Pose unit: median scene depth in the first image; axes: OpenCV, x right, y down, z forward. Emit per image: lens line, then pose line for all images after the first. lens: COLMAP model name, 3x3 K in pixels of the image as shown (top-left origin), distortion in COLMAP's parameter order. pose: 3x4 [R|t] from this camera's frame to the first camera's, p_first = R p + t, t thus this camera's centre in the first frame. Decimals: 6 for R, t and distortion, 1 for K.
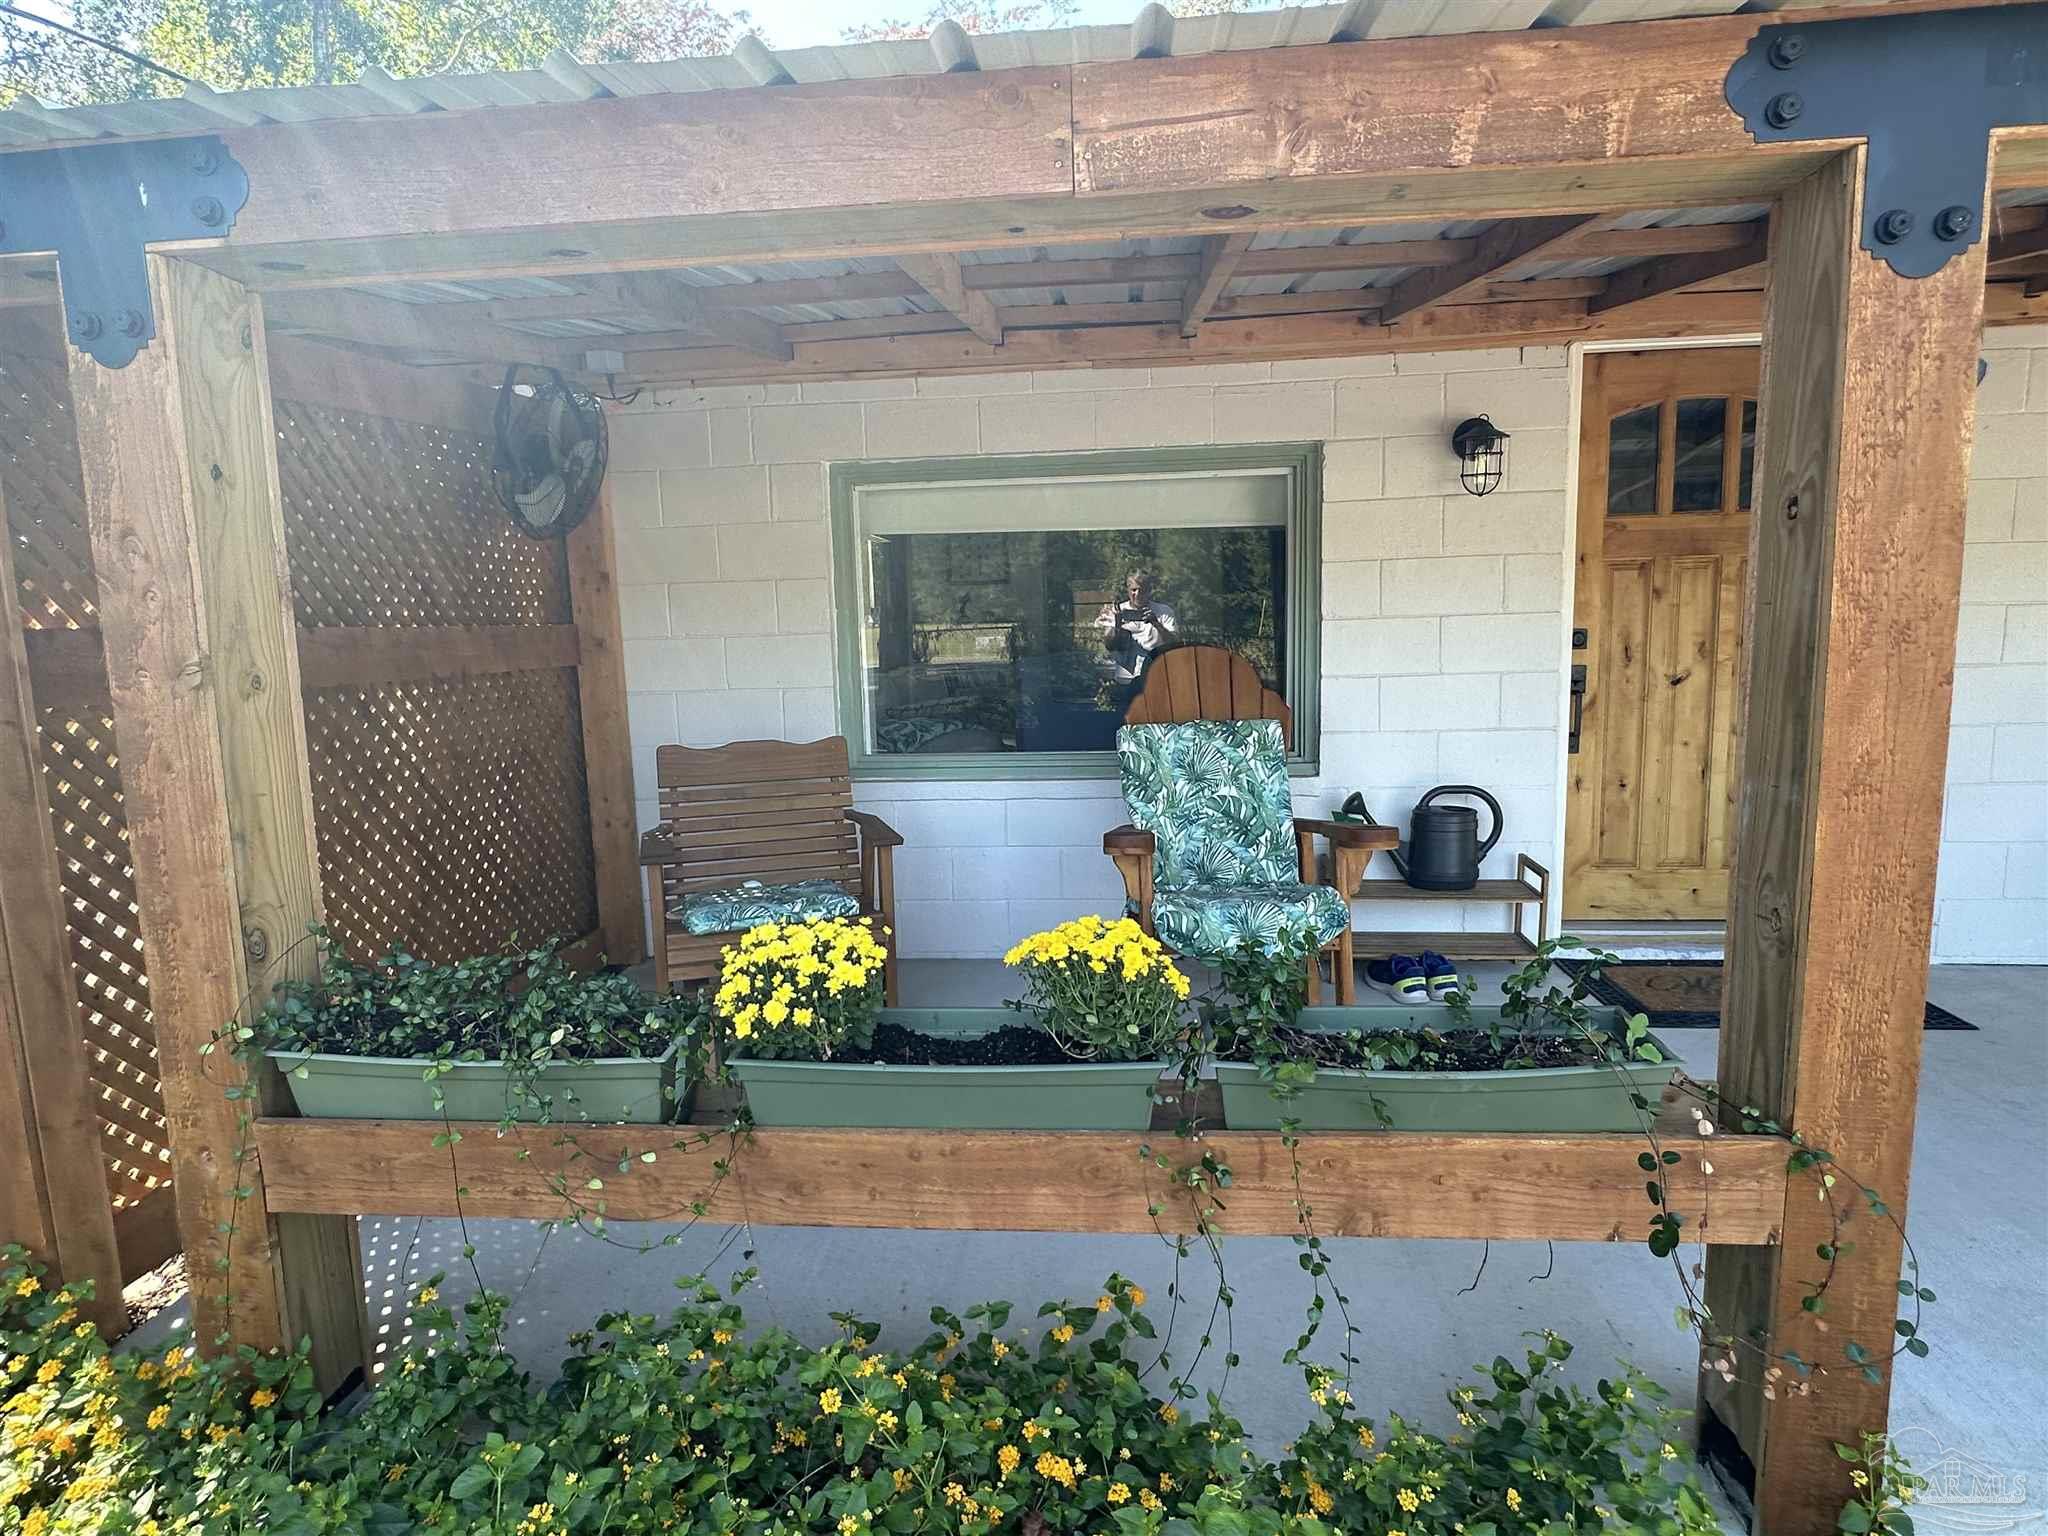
lens RADIAL K [[1112.1, 0, 1019.0], [0, 1112.1, 766.9], [0, 0, 1]] dist [-0.004712, 0.000042]
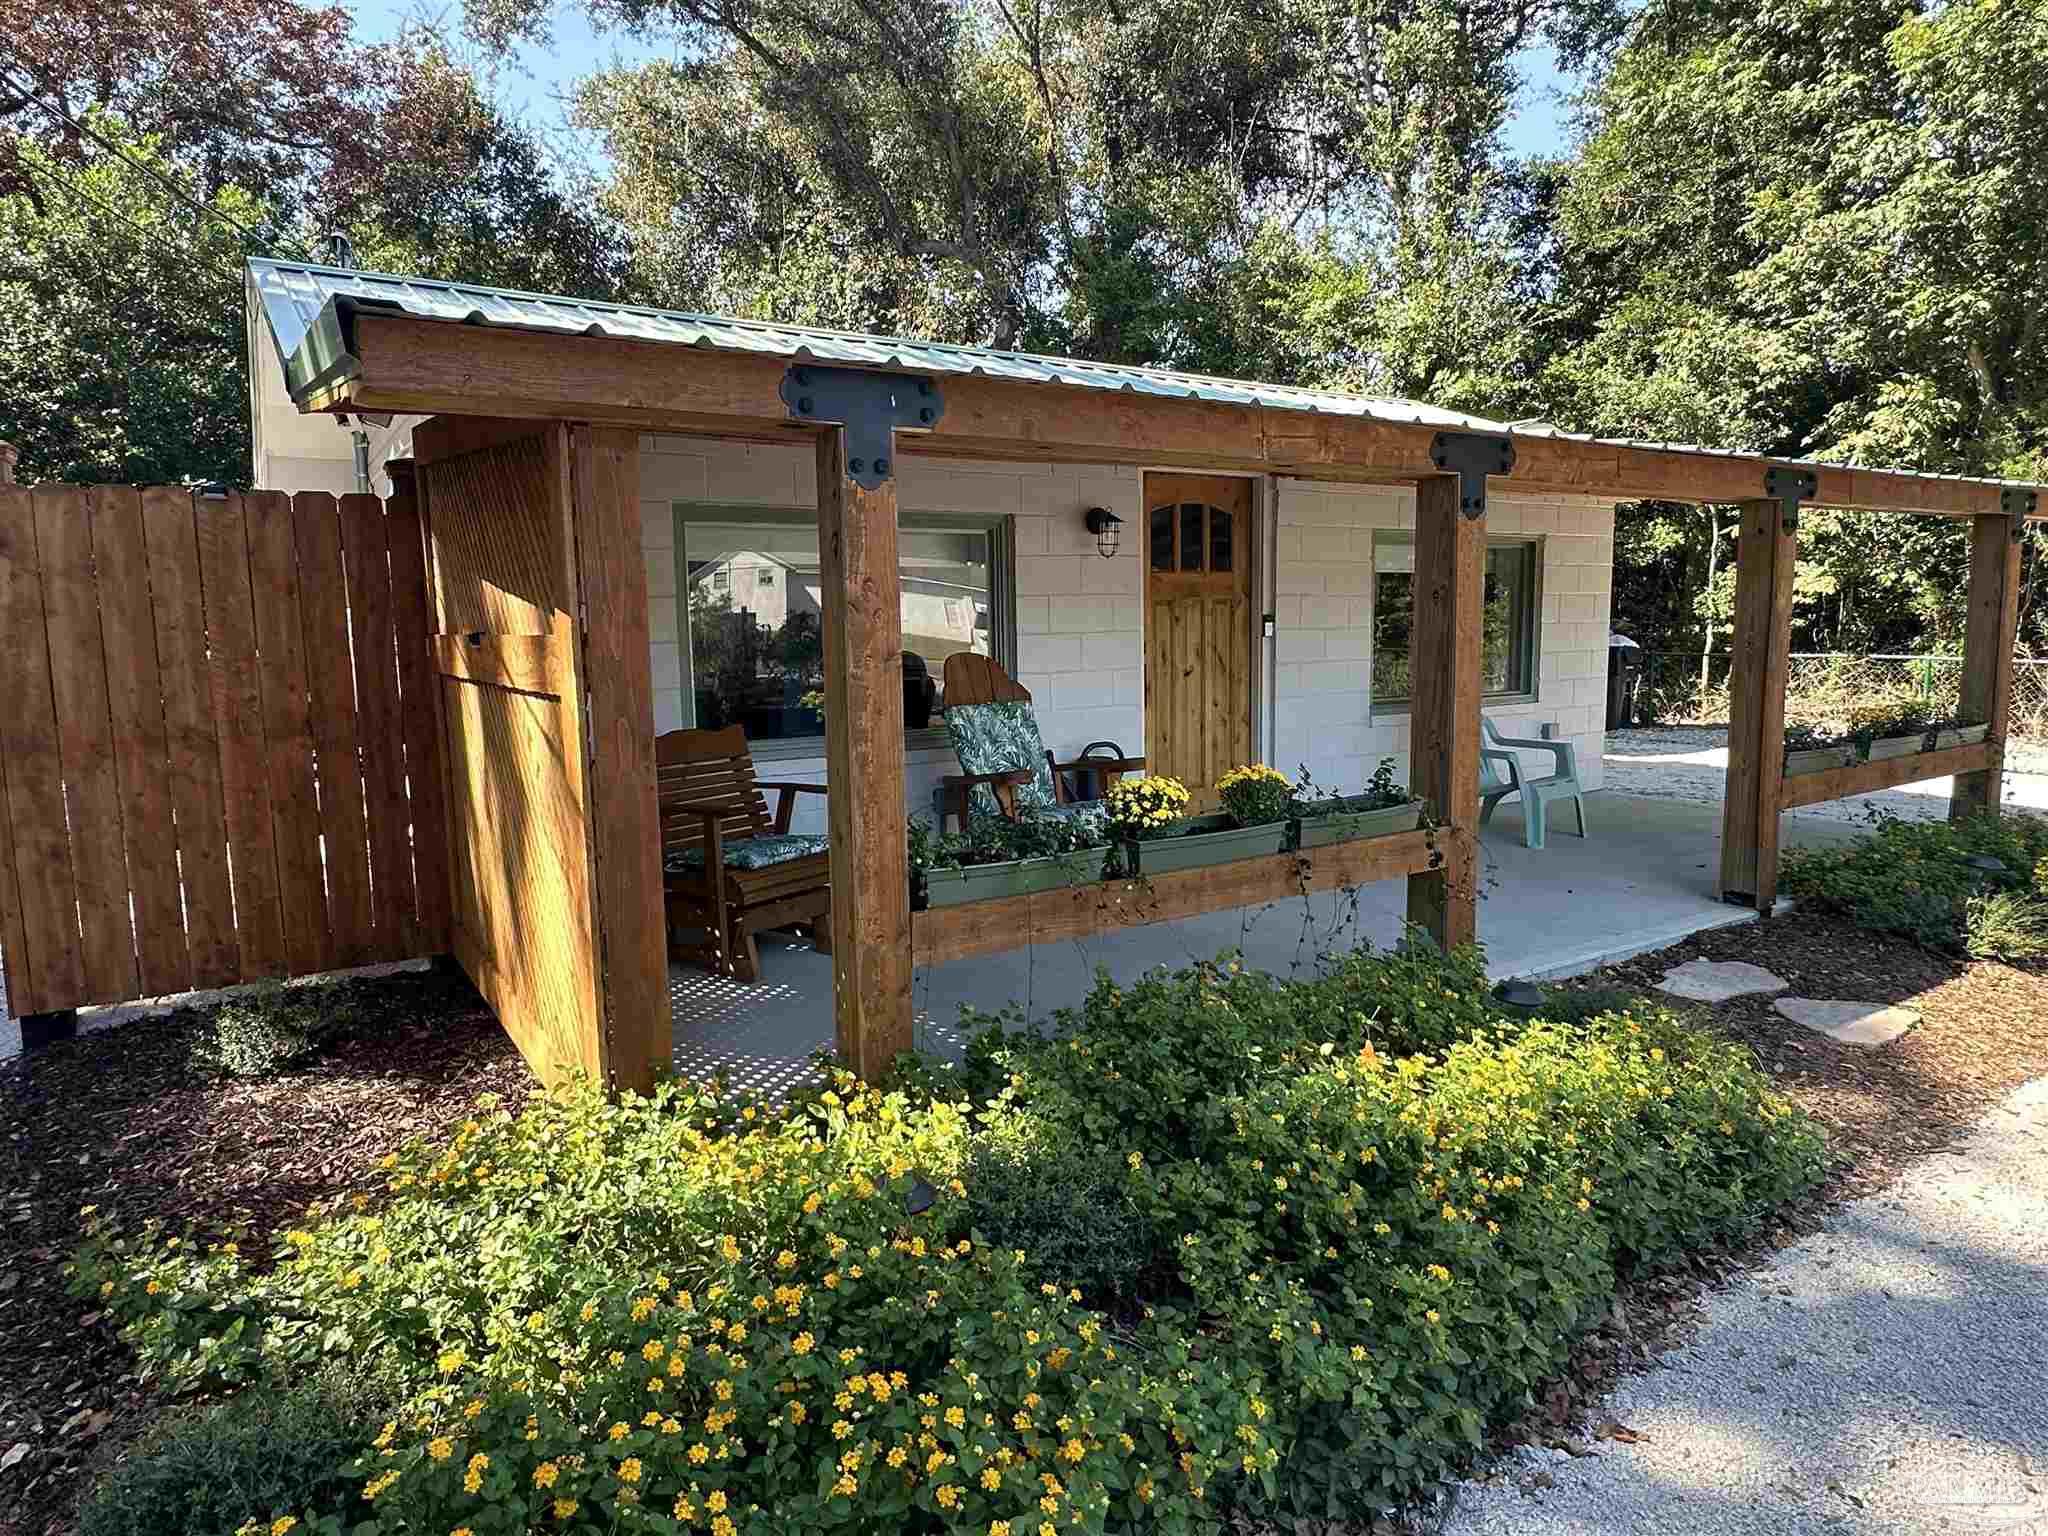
lens RADIAL K [[1217.0, 0, 1033.4], [0, 1217.0, 771.0], [0, 0, 1]] dist [-0.002441, -0.000359]
pose [[0.785319, -0.062839, 0.615894, -0.724009], [0.077744, 0.996970, 0.002589, 0.045115], [-0.614190, 0.045848, 0.787825, -0.276533]]
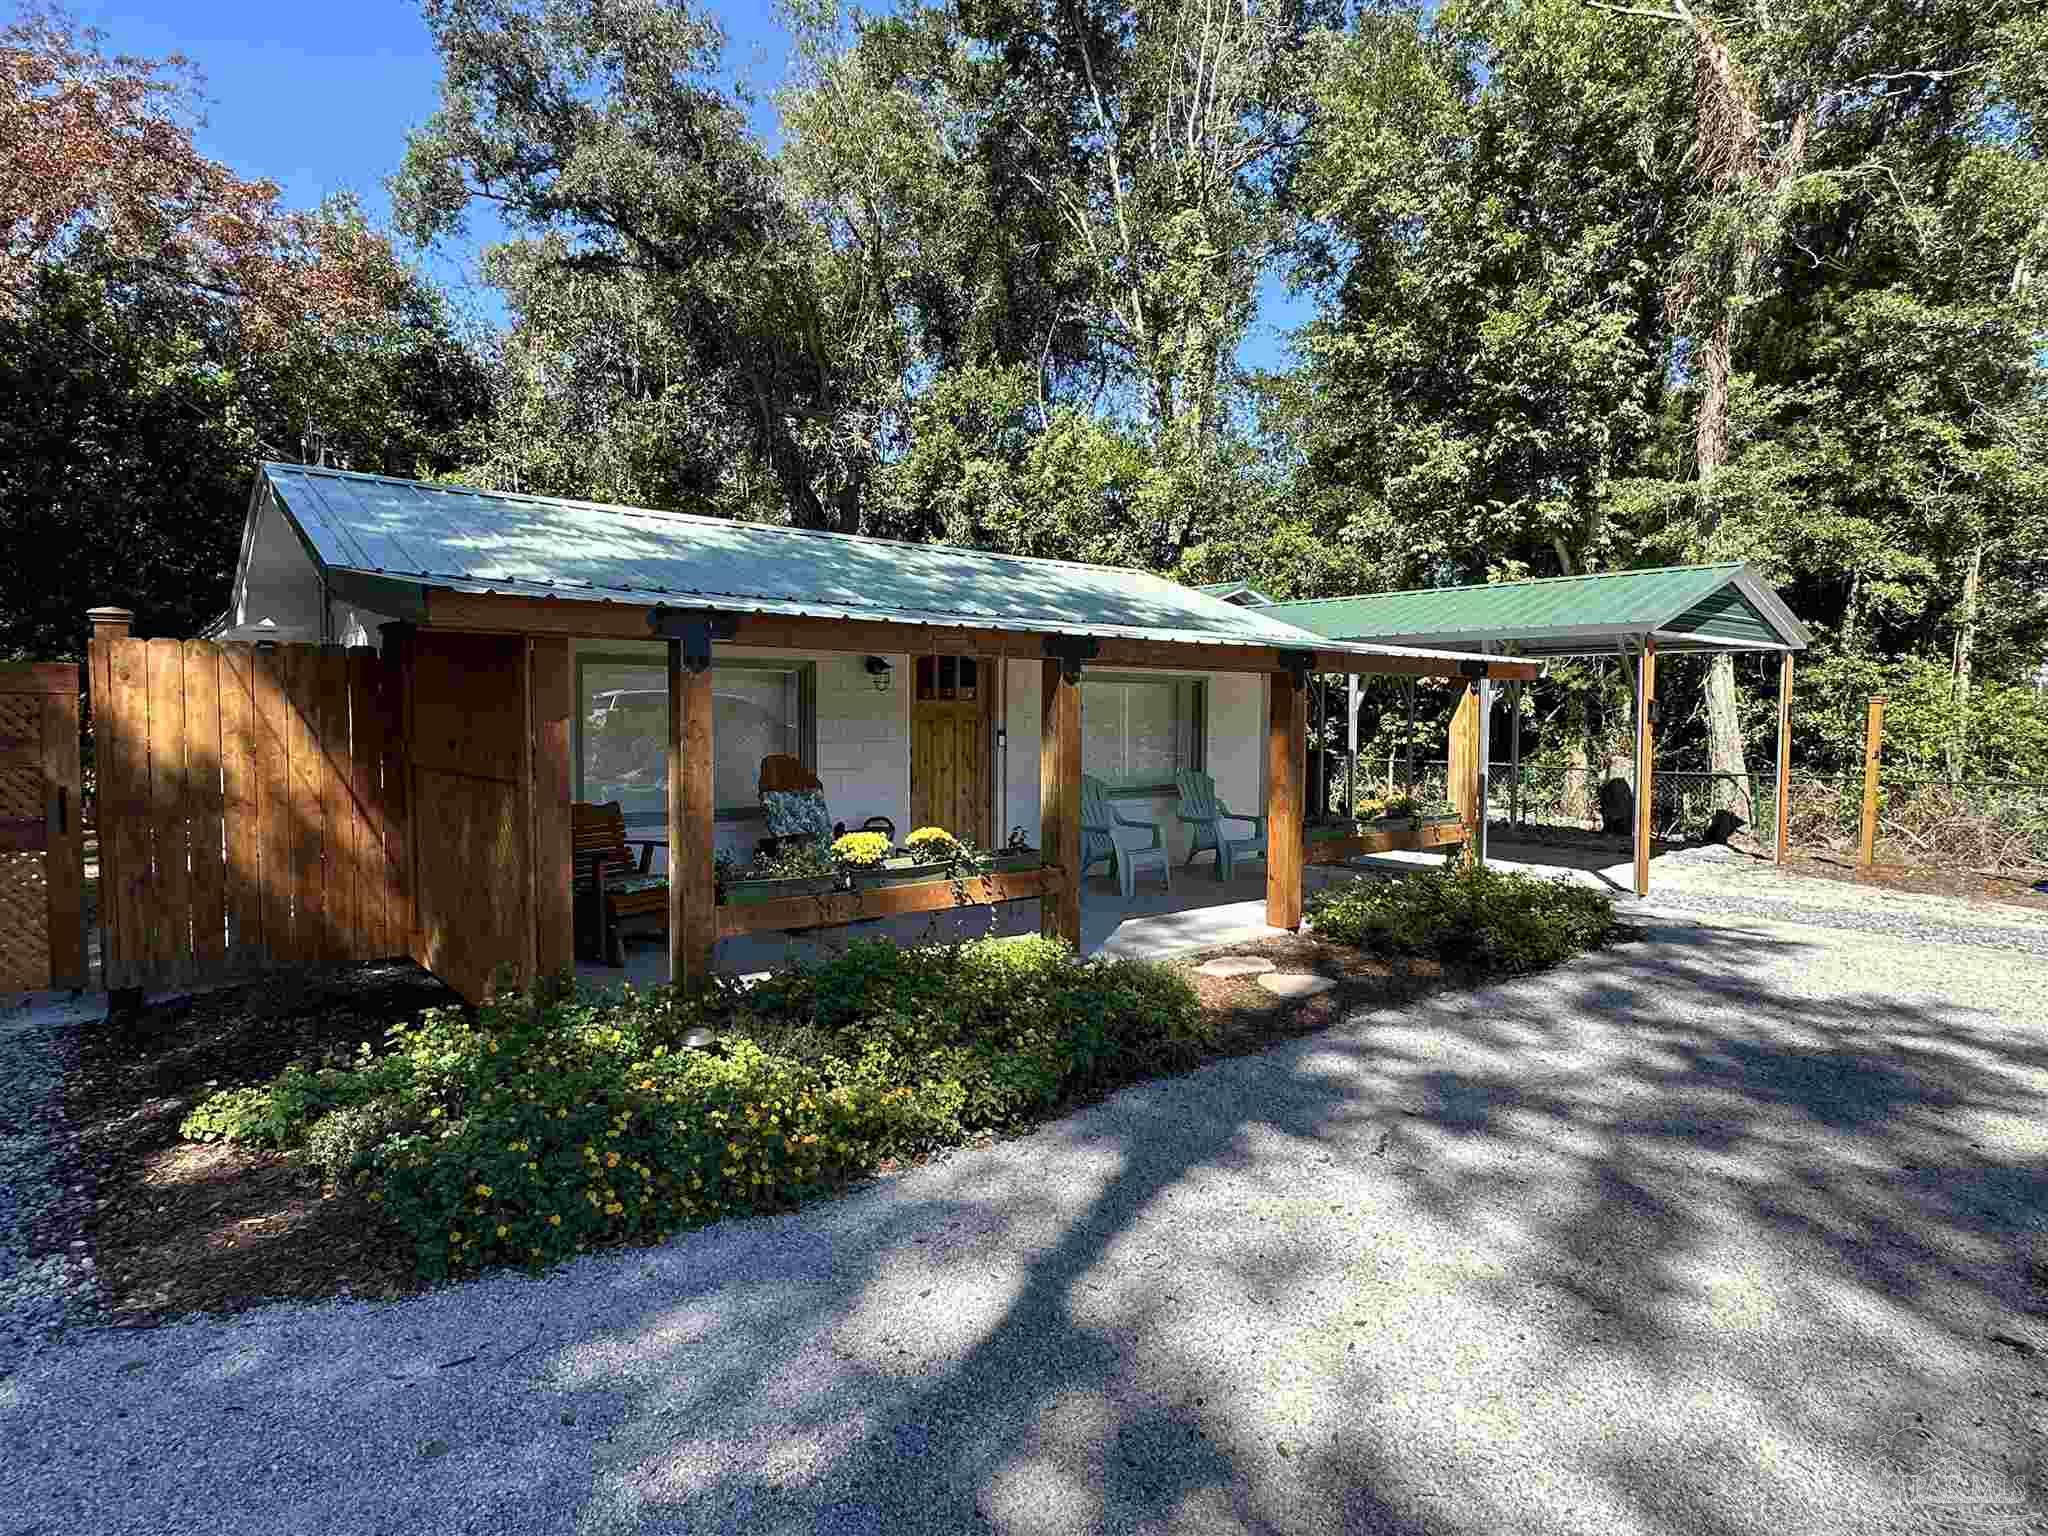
lens RADIAL K [[1112.1, 0, 1019.0], [0, 1112.1, 766.9], [0, 0, 1]] dist [-0.004712, 0.000042]
pose [[0.706728, -0.001382, 0.707484, -0.973688], [0.068383, 0.995449, -0.066365, 0.082888], [-0.704173, 0.095282, 0.703606, -0.778240]]
